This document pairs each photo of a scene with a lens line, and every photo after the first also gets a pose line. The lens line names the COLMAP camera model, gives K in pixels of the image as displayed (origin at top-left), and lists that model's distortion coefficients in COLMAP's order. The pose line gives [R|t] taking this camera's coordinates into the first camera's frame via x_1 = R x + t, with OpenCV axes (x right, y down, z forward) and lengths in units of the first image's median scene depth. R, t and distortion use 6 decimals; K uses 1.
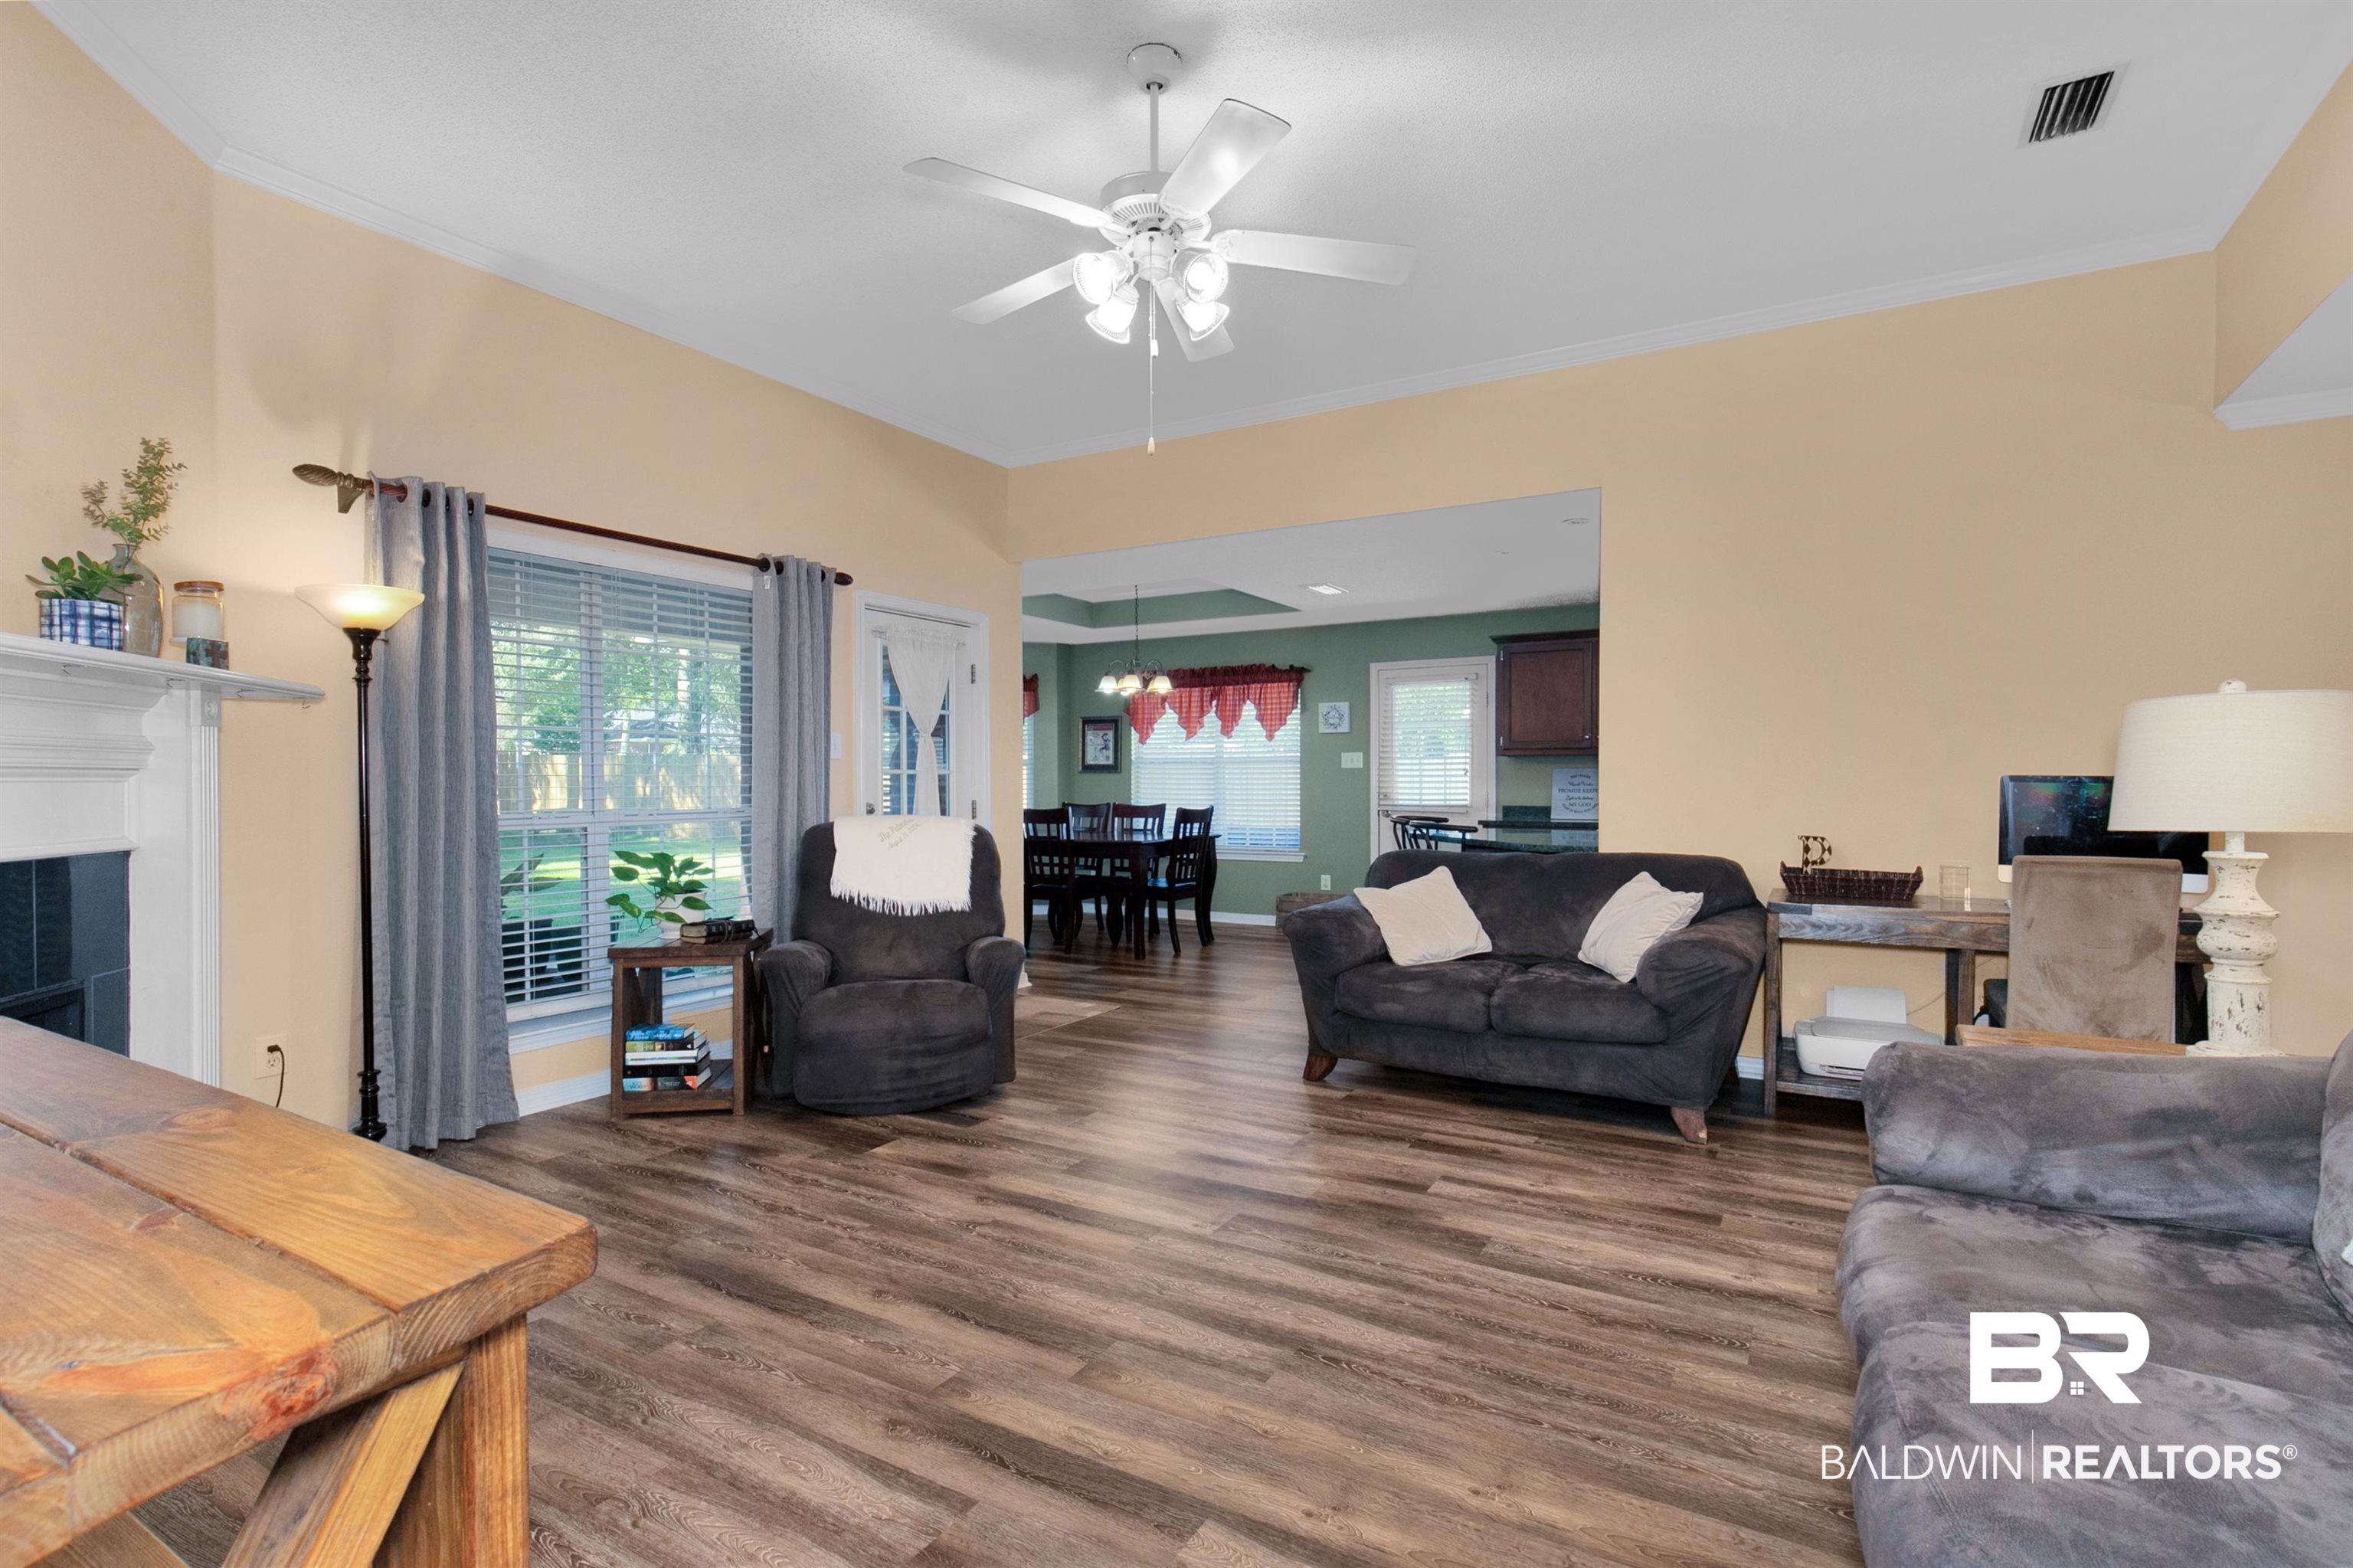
lens RADIAL K [[1079.7, 0, 1180.5], [0, 1079.7, 785.9], [0, 0, 1]] dist [-0.004419, -0.000677]
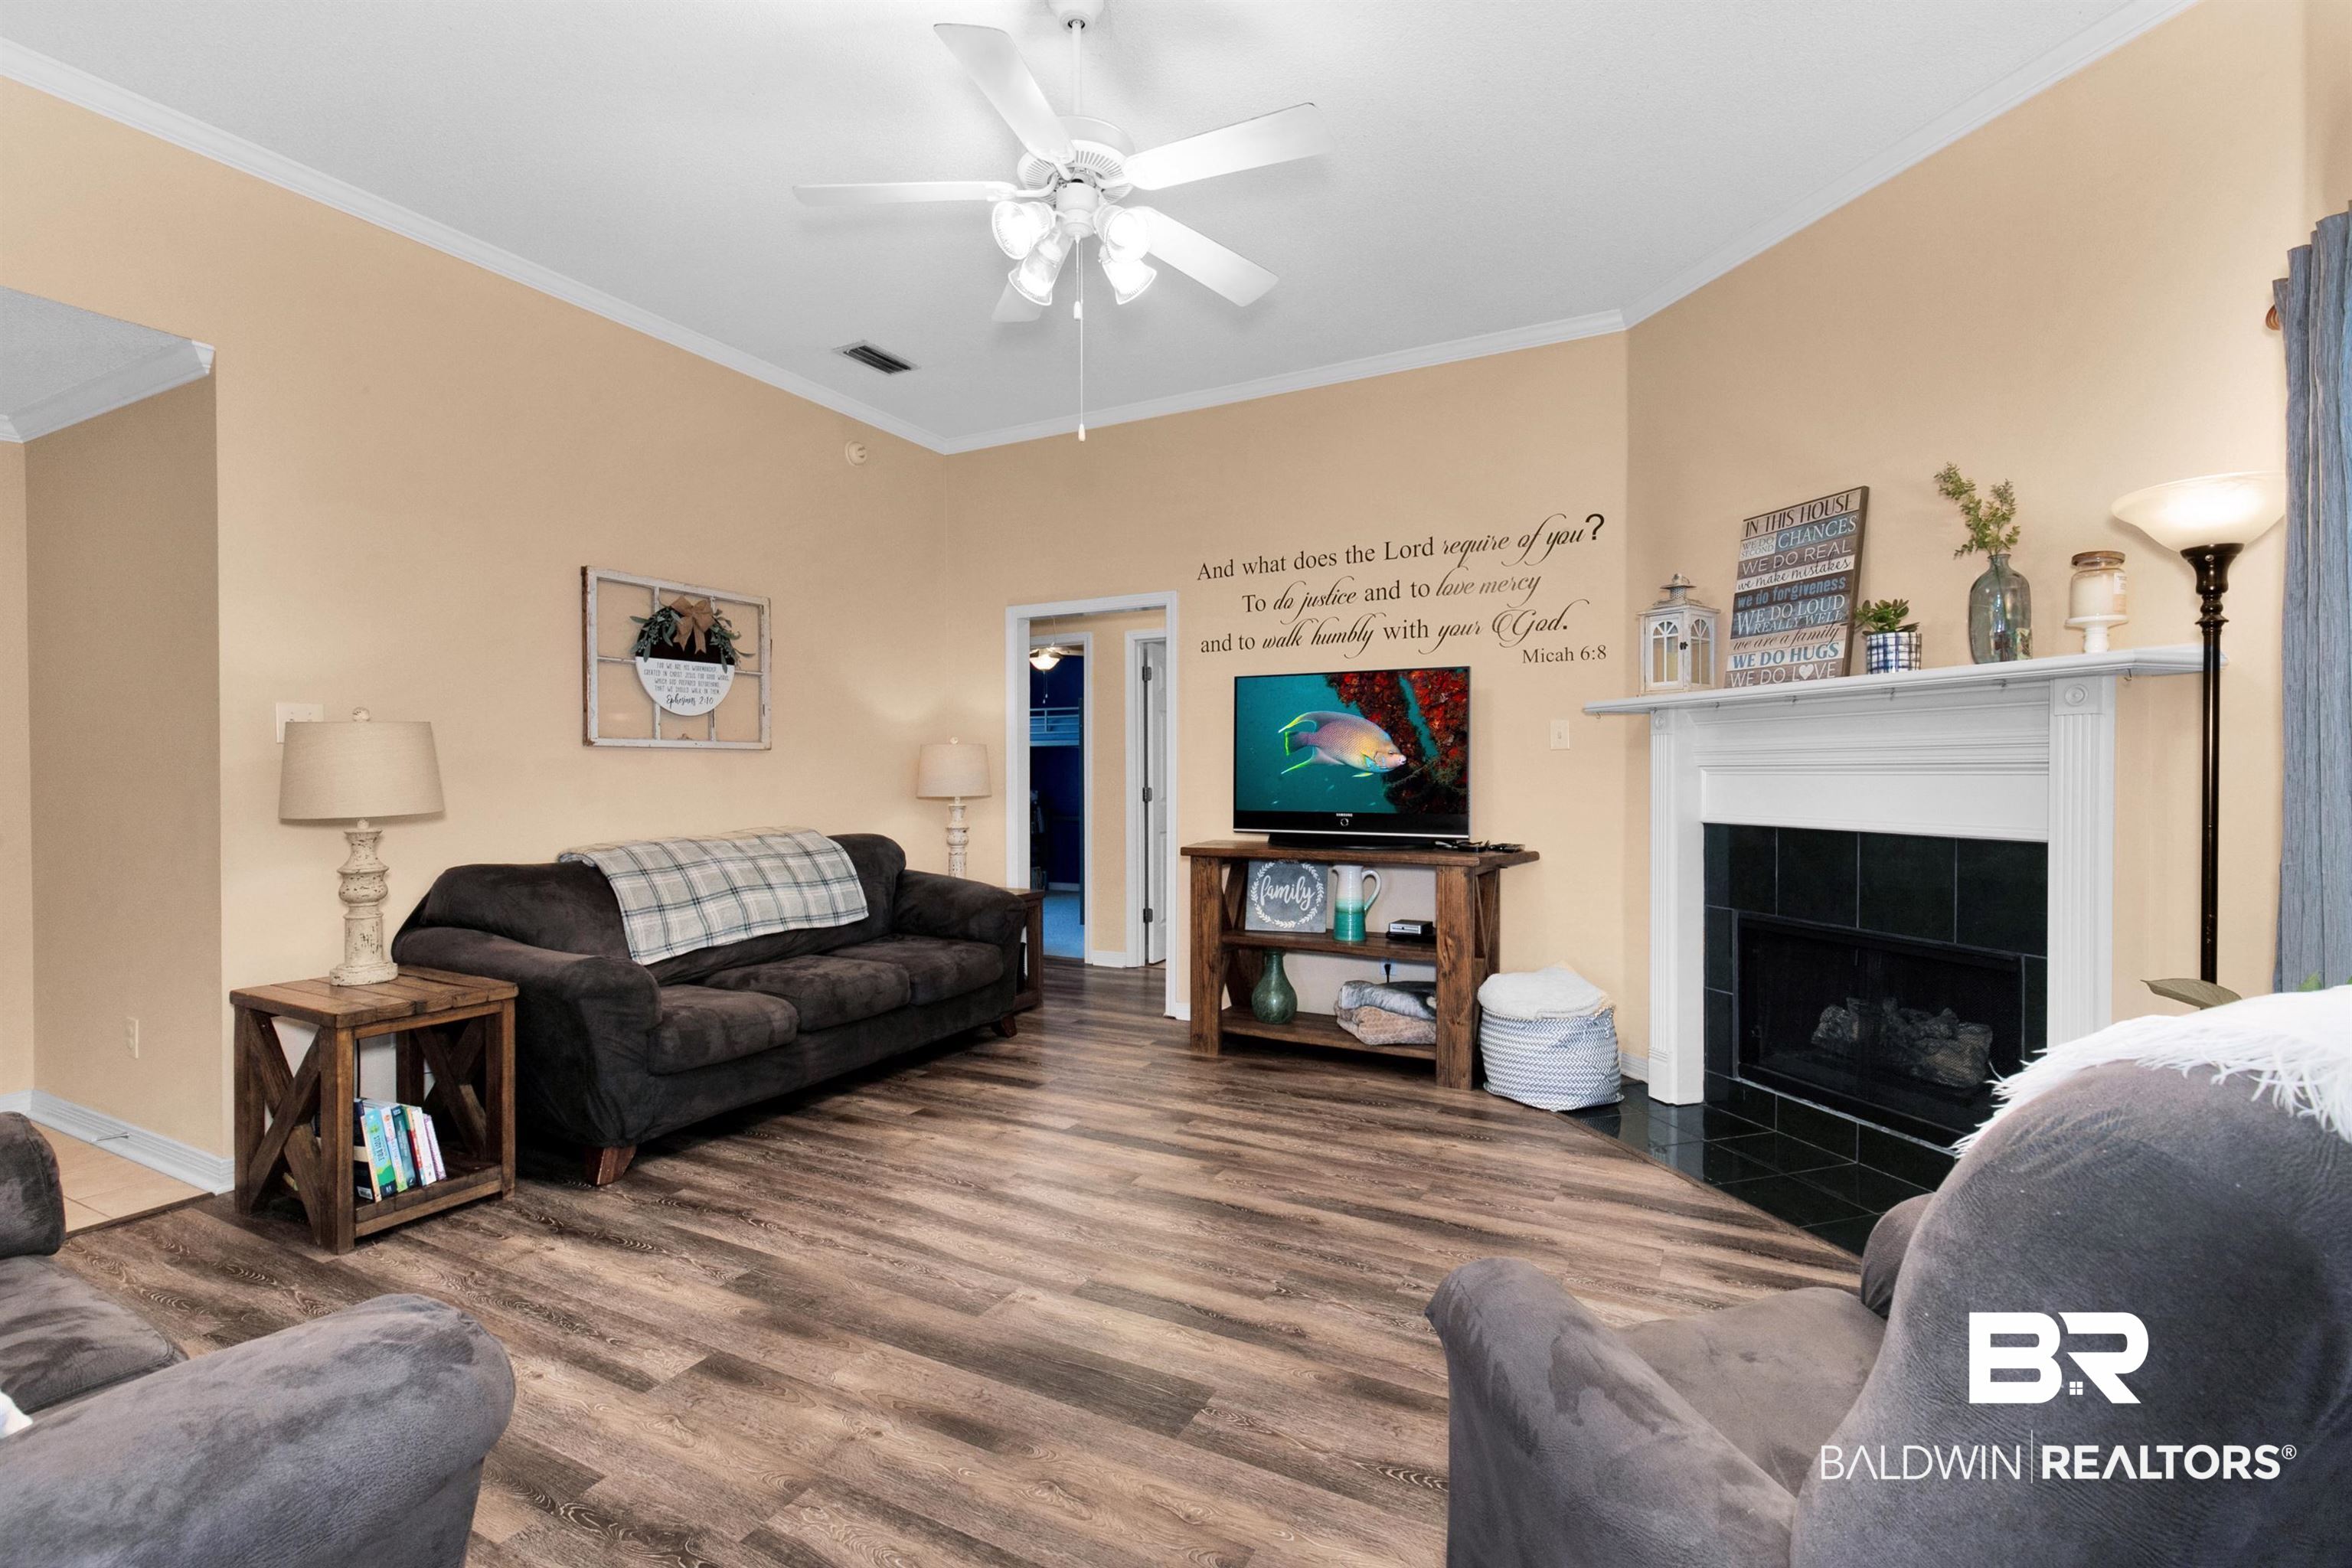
lens RADIAL K [[1079.2, 0, 1181.3], [0, 1079.2, 778.7], [0, 0, 1]] dist [-0.004419, -0.000677]
pose [[-0.999231, 0.003169, -0.039075, -0.101163], [0.002783, 0.999947, 0.009912, -0.039572], [0.039104, 0.009795, -0.999187, 2.557346]]
